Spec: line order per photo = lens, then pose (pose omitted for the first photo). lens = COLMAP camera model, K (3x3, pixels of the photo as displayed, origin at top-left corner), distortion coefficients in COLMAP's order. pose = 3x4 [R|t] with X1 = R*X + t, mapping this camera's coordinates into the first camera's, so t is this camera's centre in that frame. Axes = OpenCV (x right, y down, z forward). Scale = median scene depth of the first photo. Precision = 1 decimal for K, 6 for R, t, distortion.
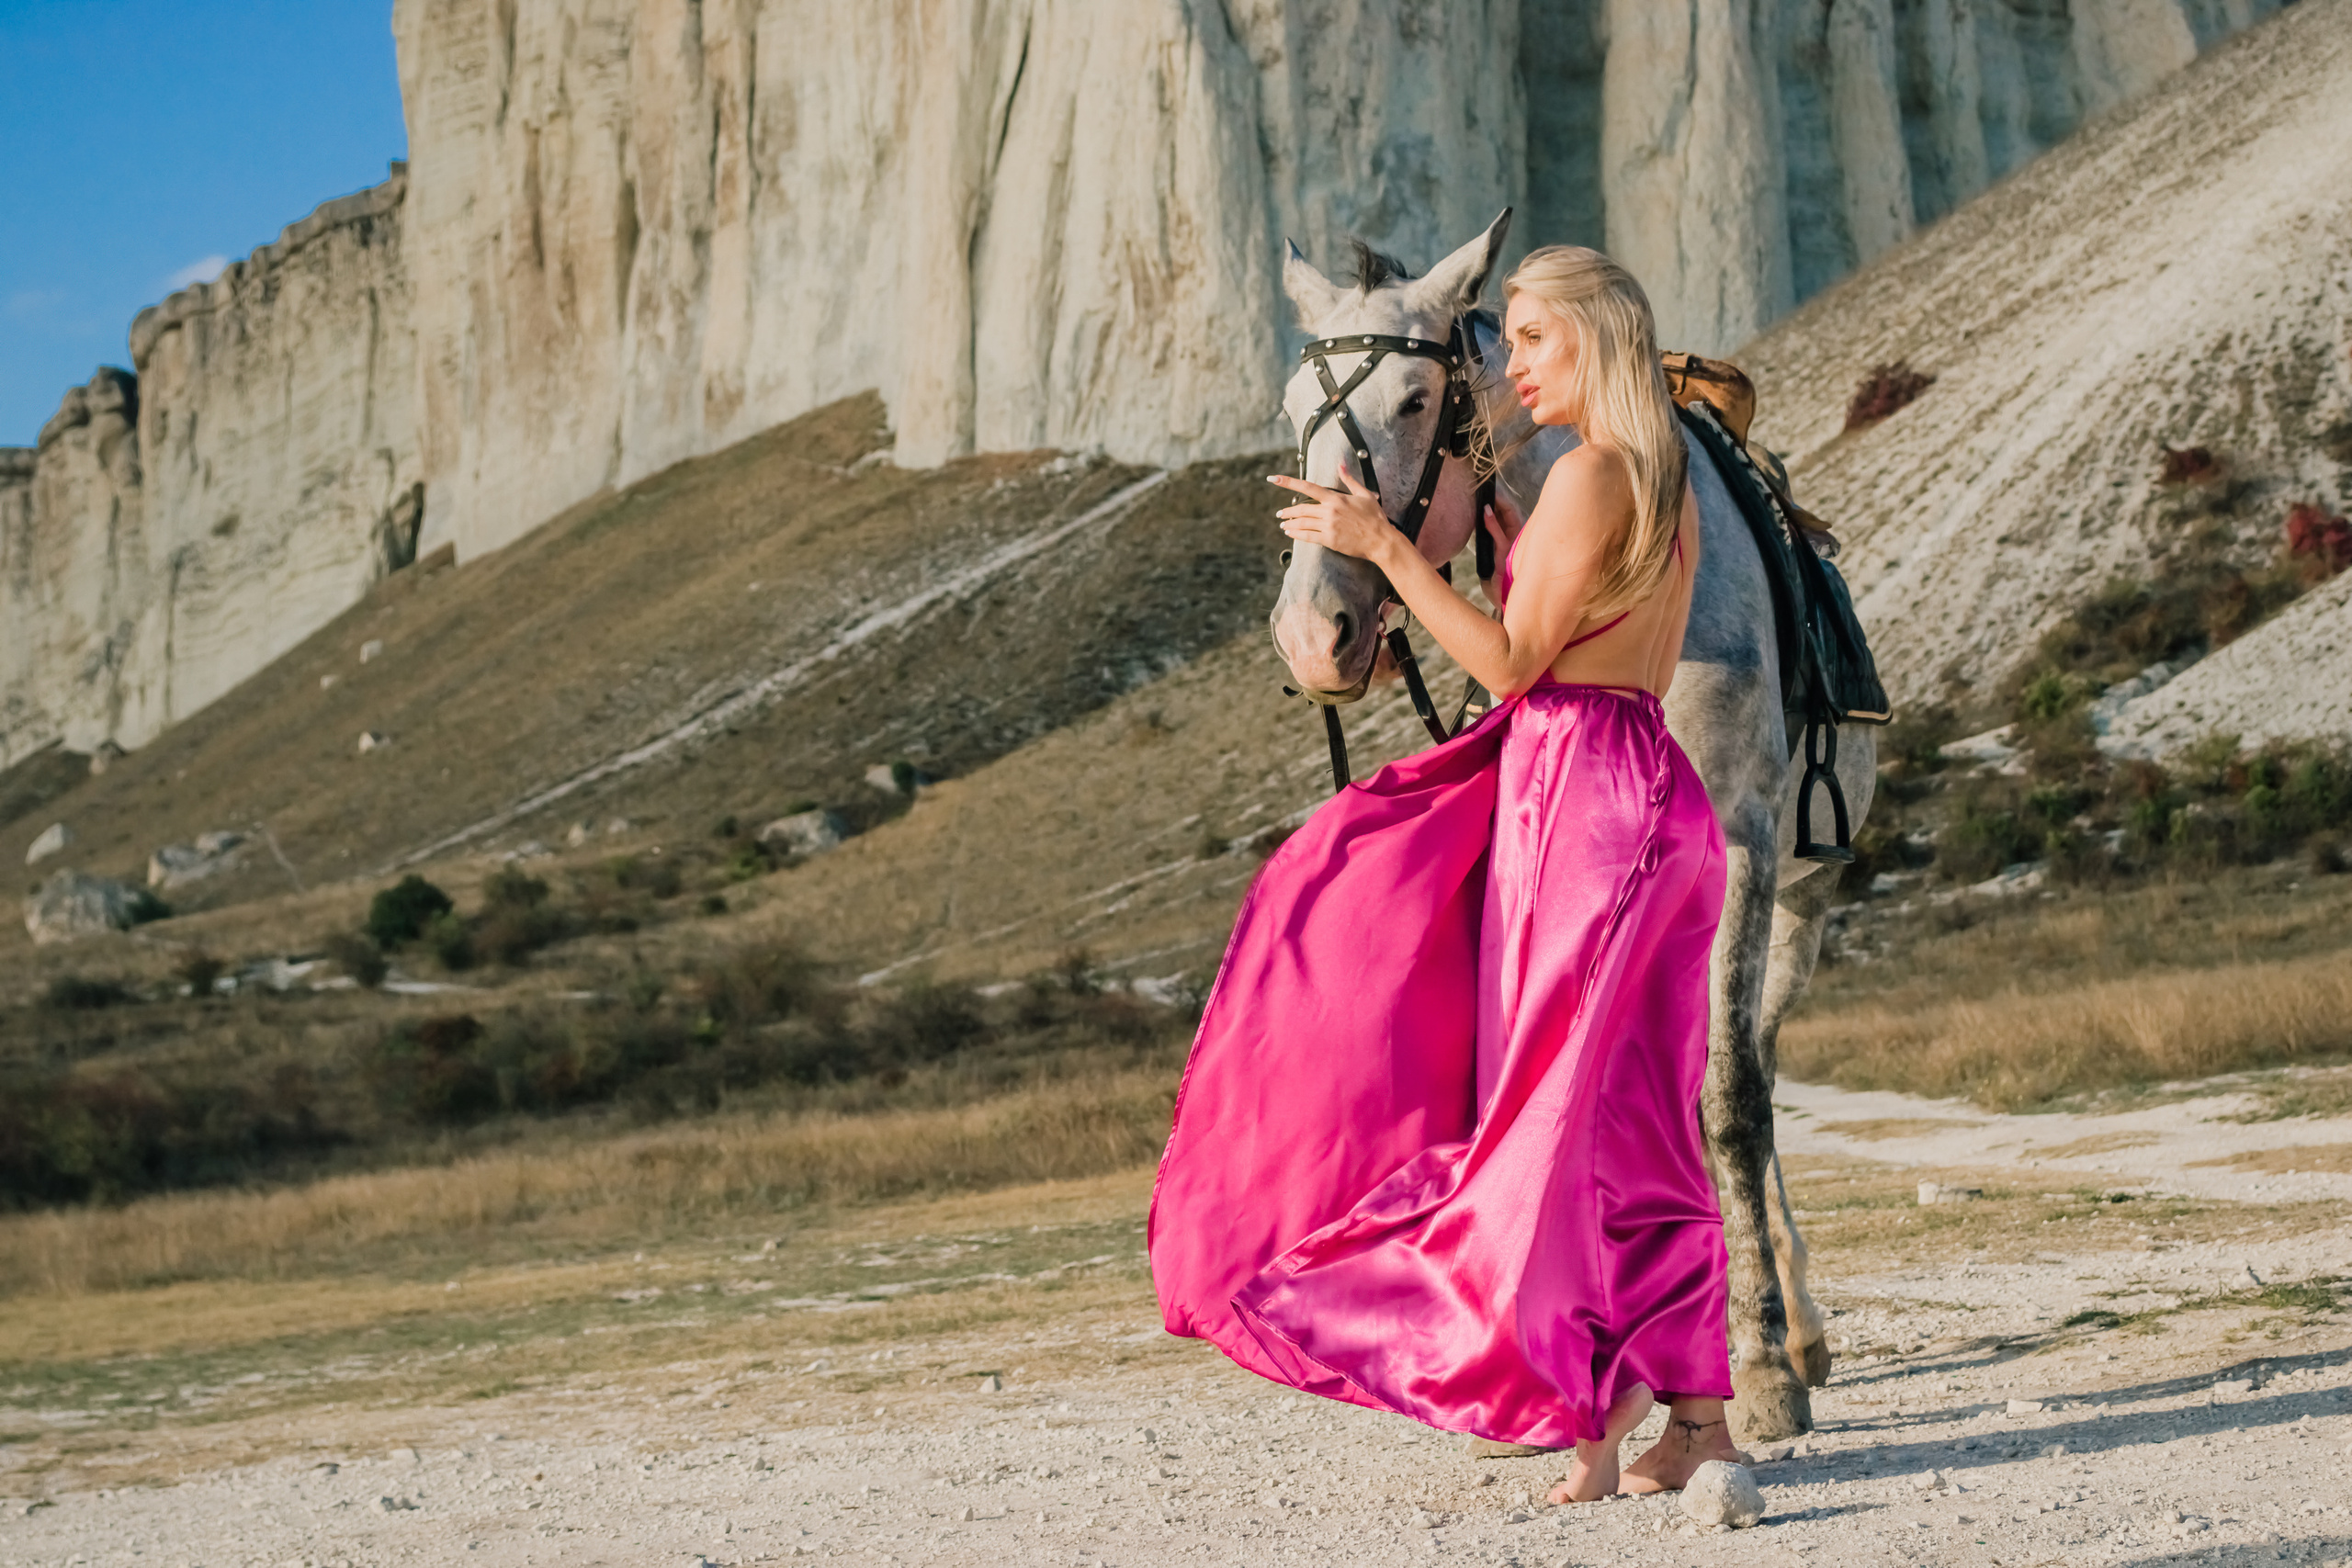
lens RADIAL K [[4817.3, 0, 1144.7], [0, 4817.3, 790.4], [0, 0, 1]] dist [0.026195, 0.163148]
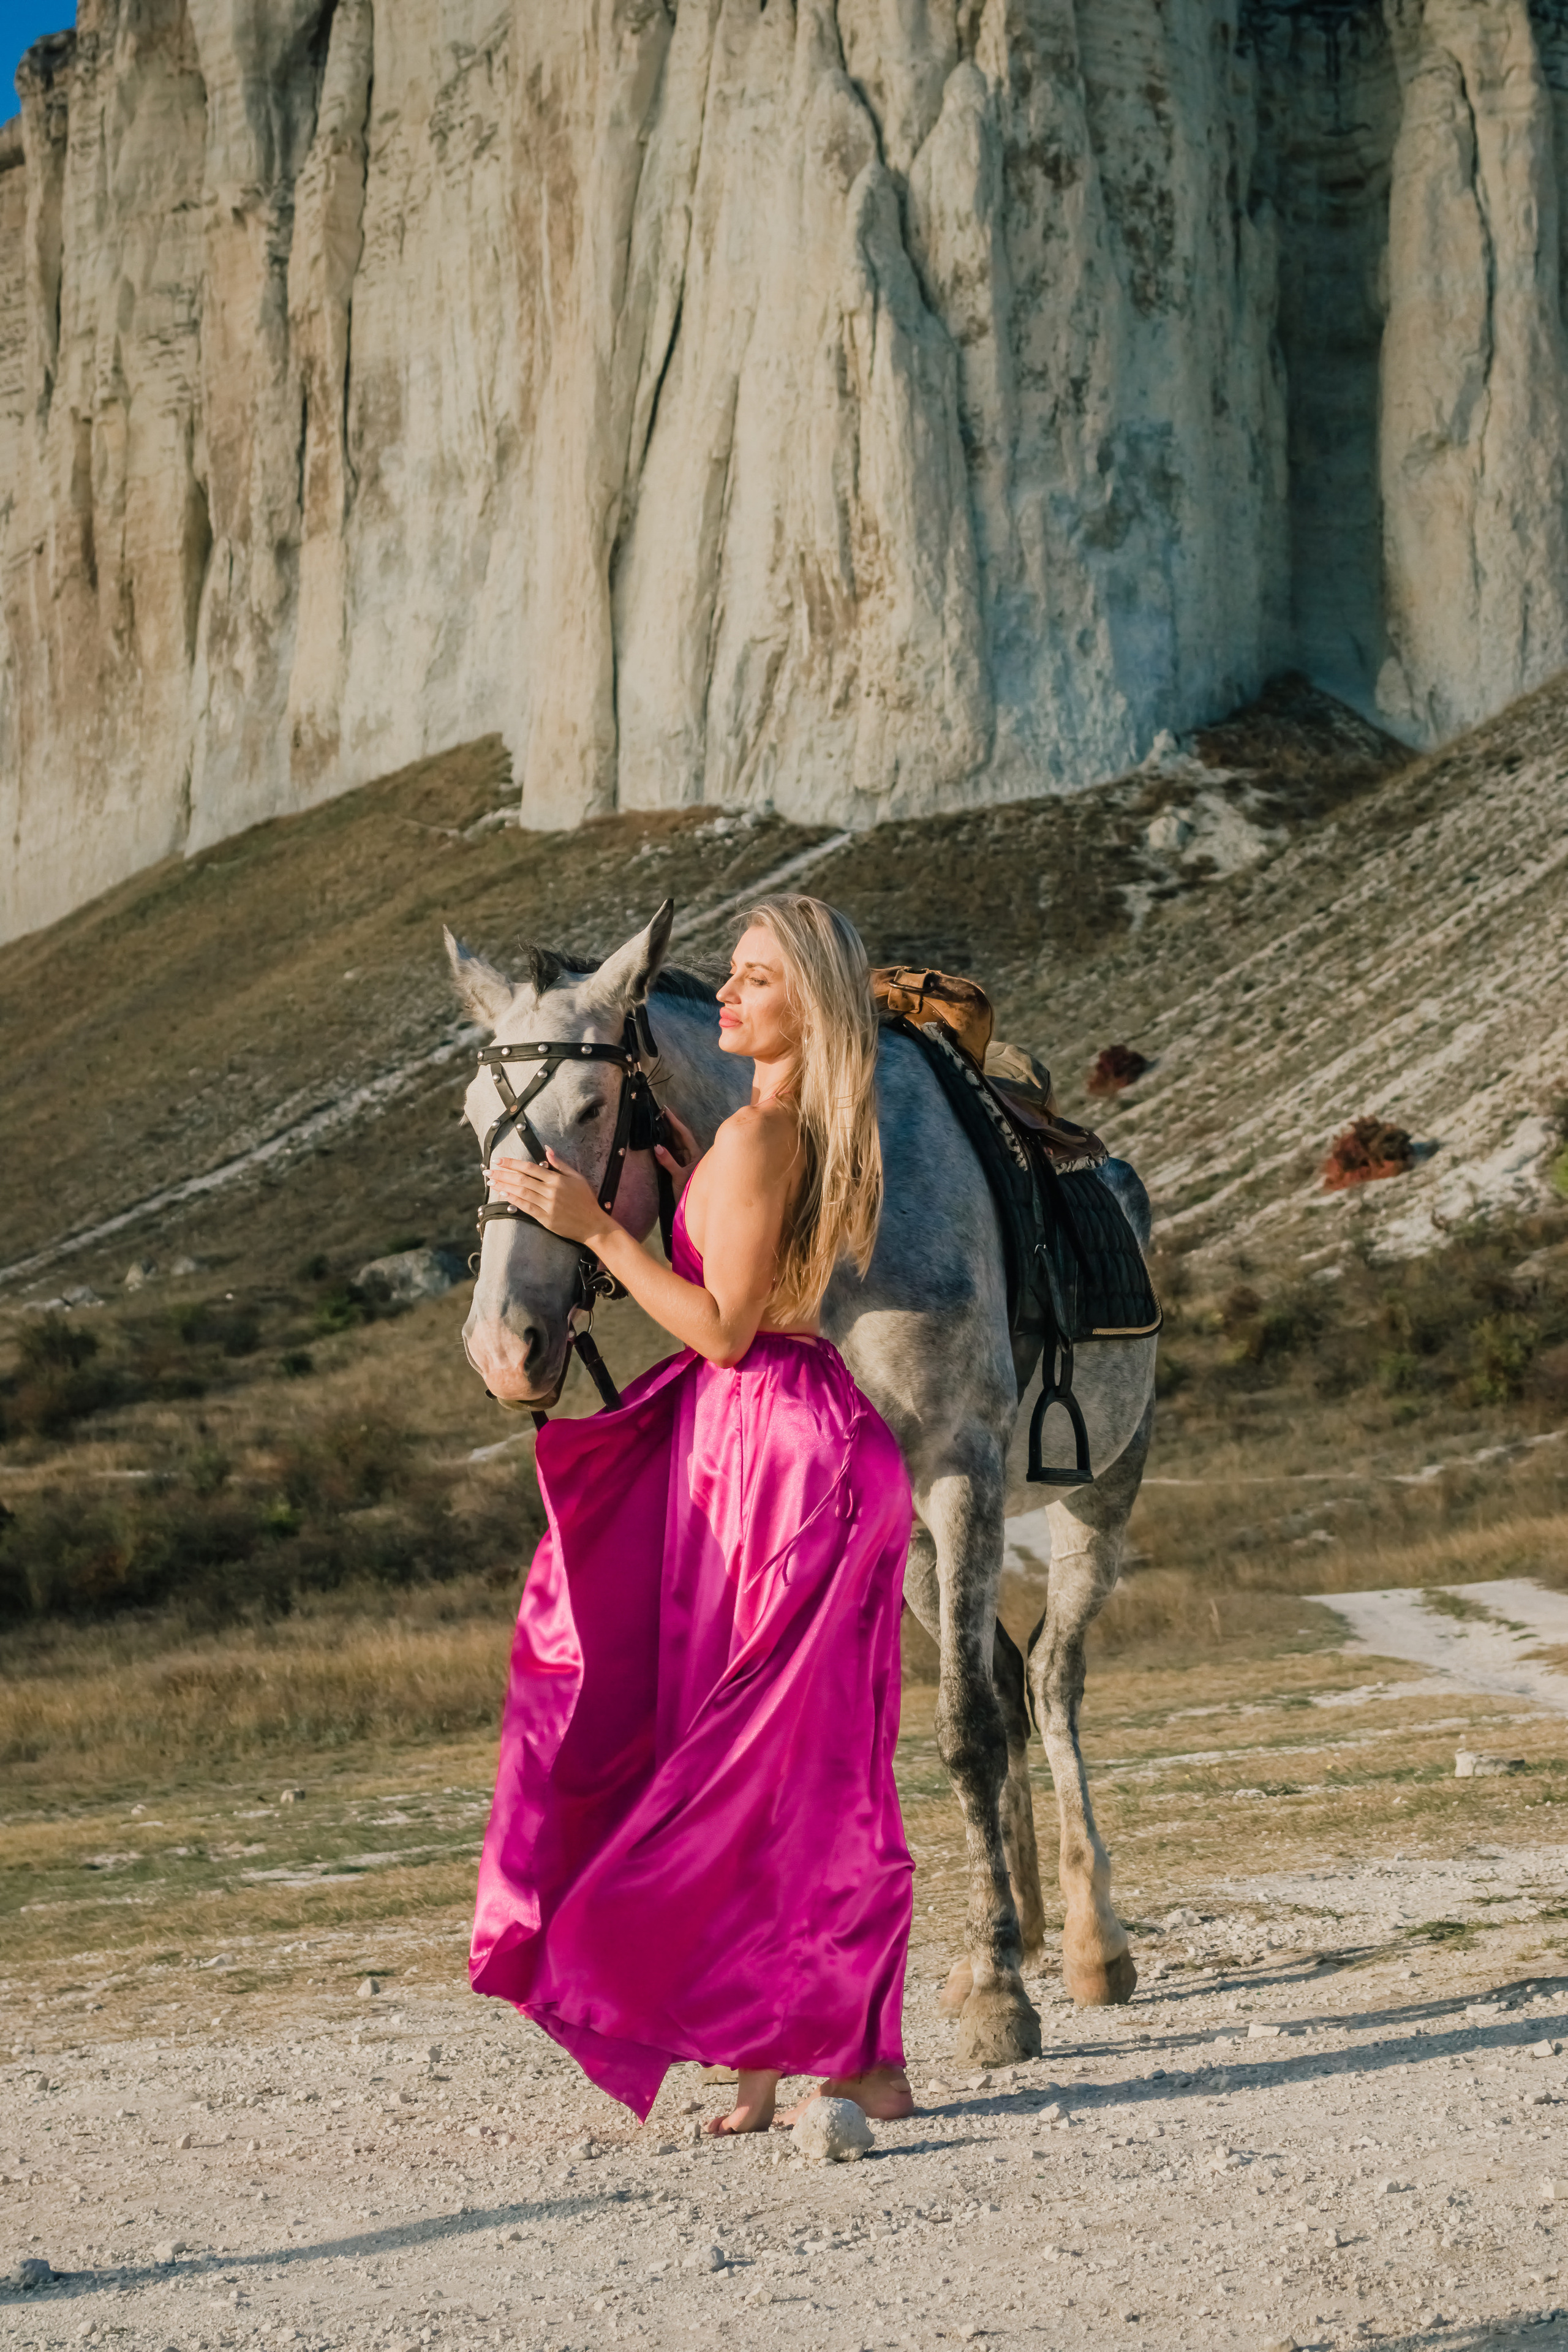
lens RADIAL K [[5982.4, 0, 788.9], [0, 5982.4, 1203.3], [0, 0, 1]] dist [0.073270, 0.012452]
pose [[0.999871, -0.002582, -0.015866, 0.010266], [0.002605, 0.999996, 0.001439, -0.004497], [0.015862, -0.001480, 0.999873, -0.023829]]
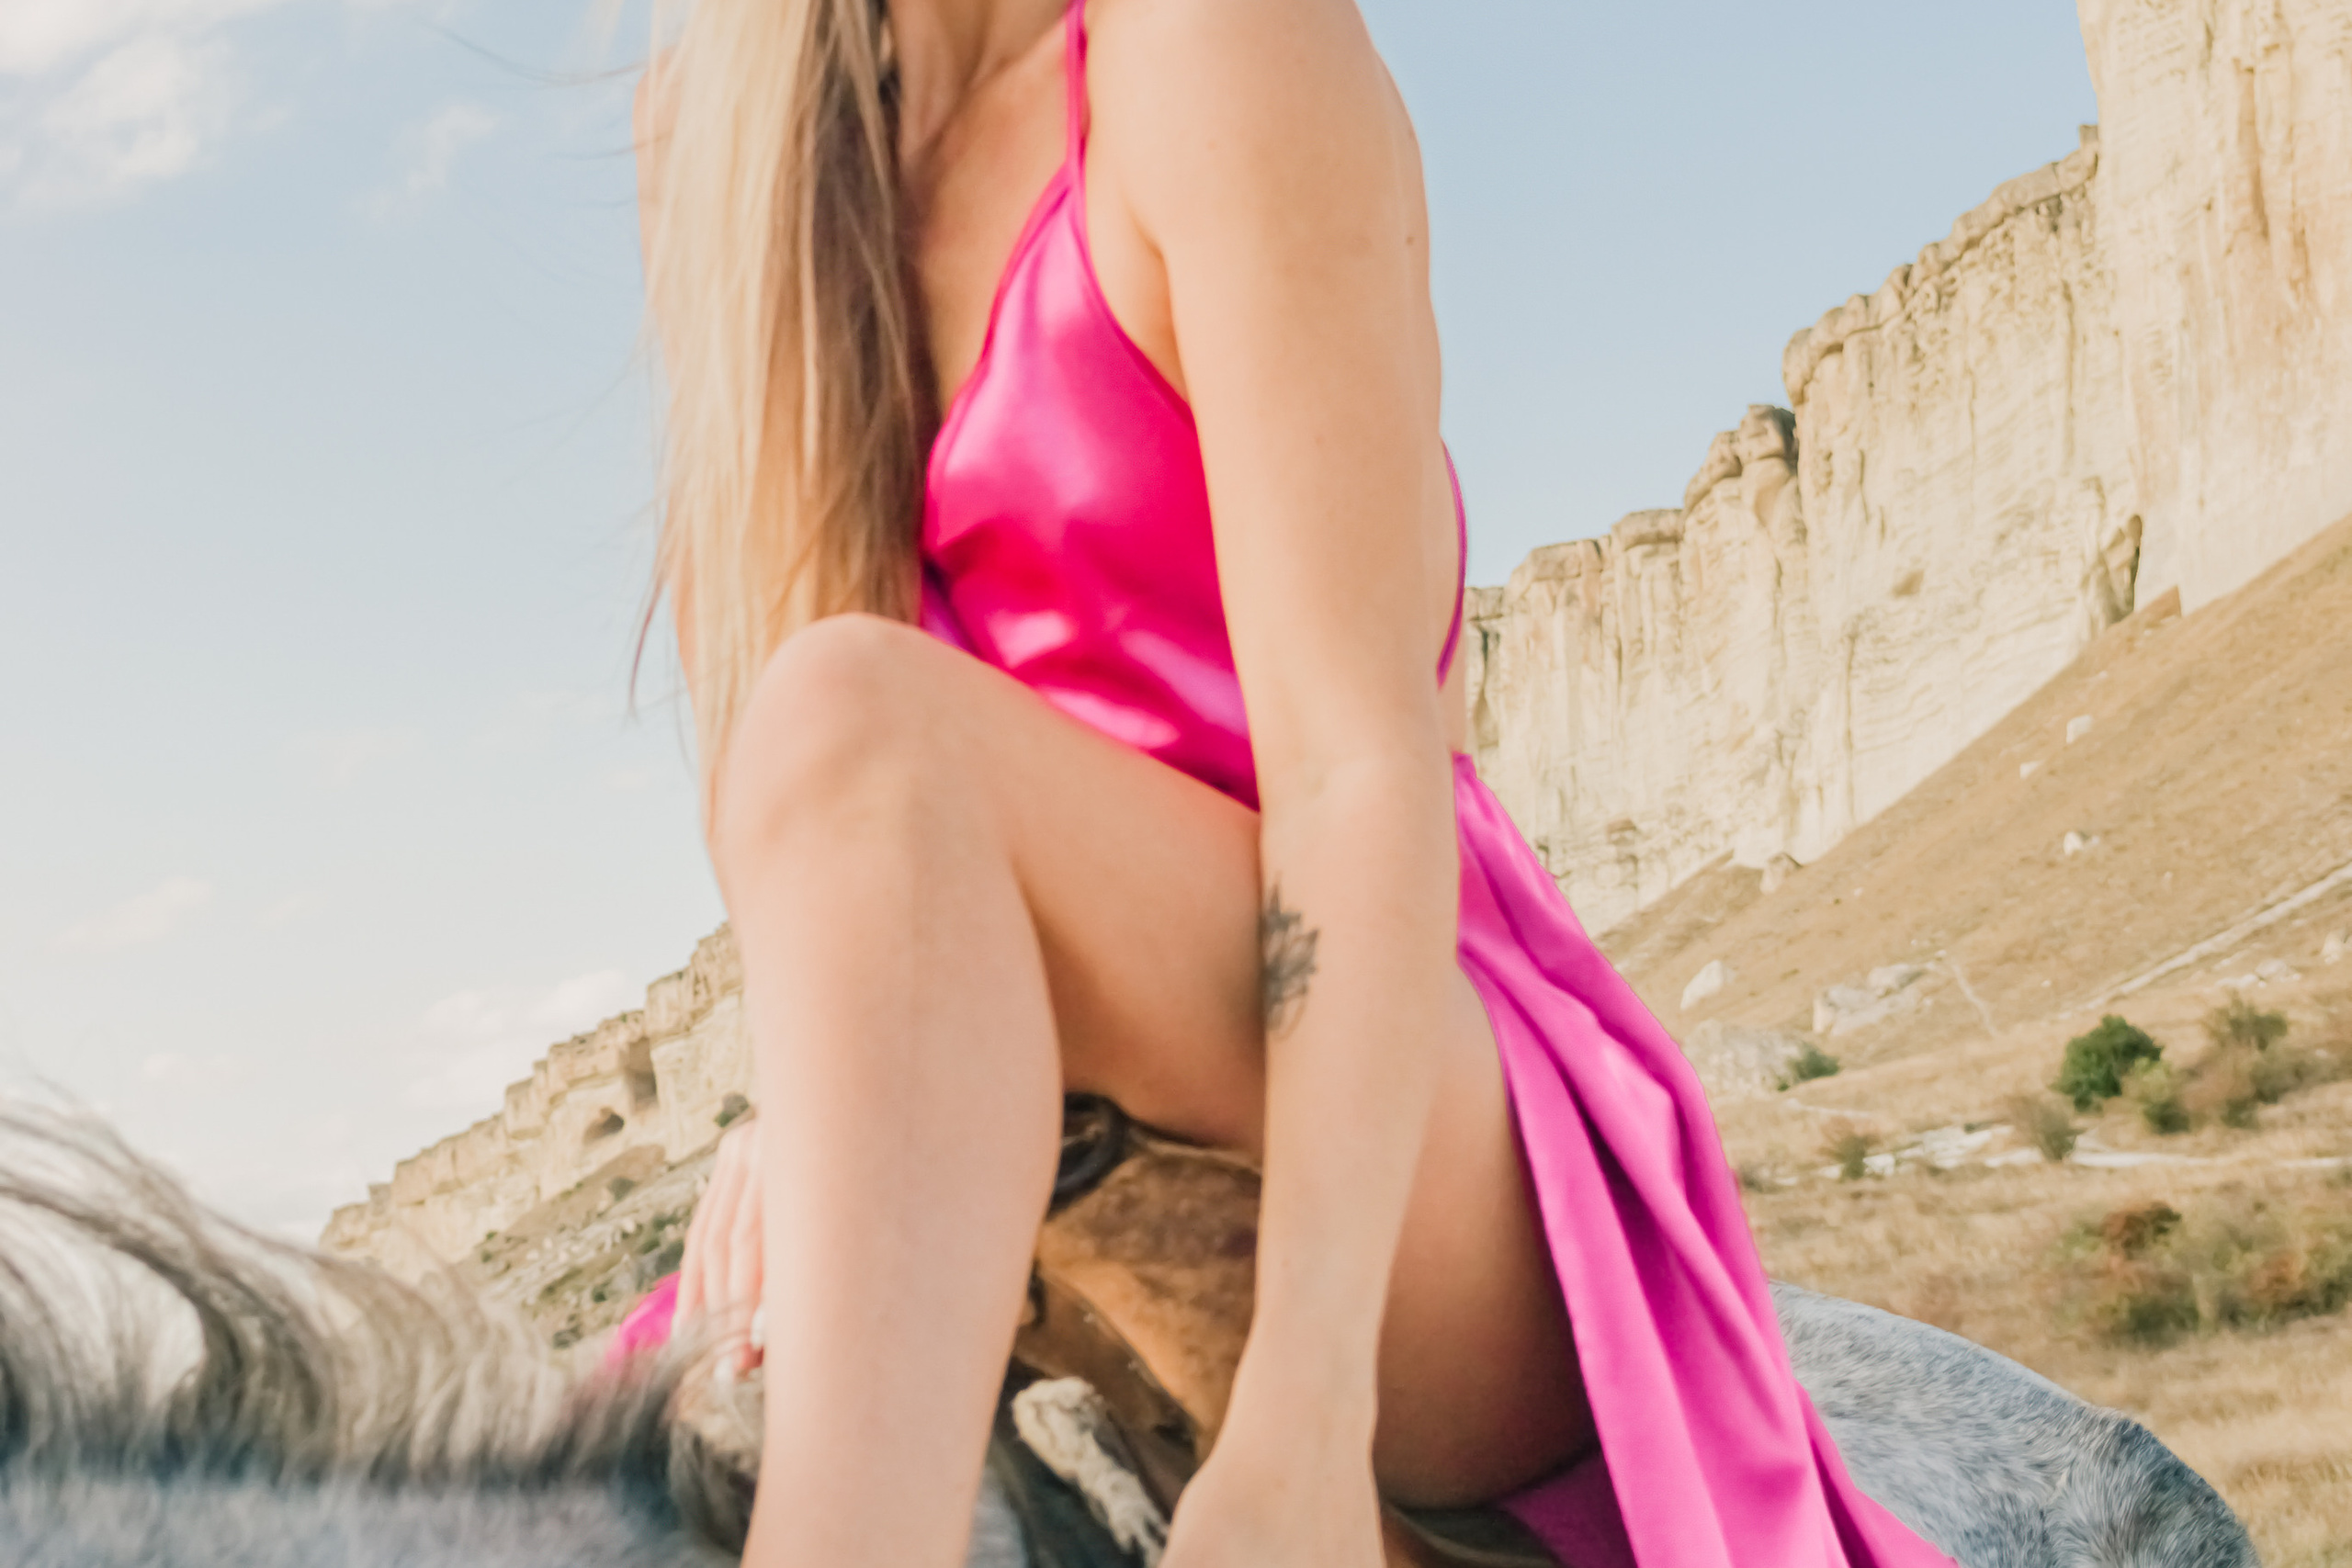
lens RADIAL K [[5477.9, 0, 1176.0], [0, 5477.9, 784.0], [0, 0, 1]] dist [0.013784, -0.144692]
pose [[0.935943, -0.057928, -0.347355, 0.018063], [0.054113, 0.998321, -0.020682, -0.009021], [0.347970, 0.000561, 0.937506, 0.084375]]
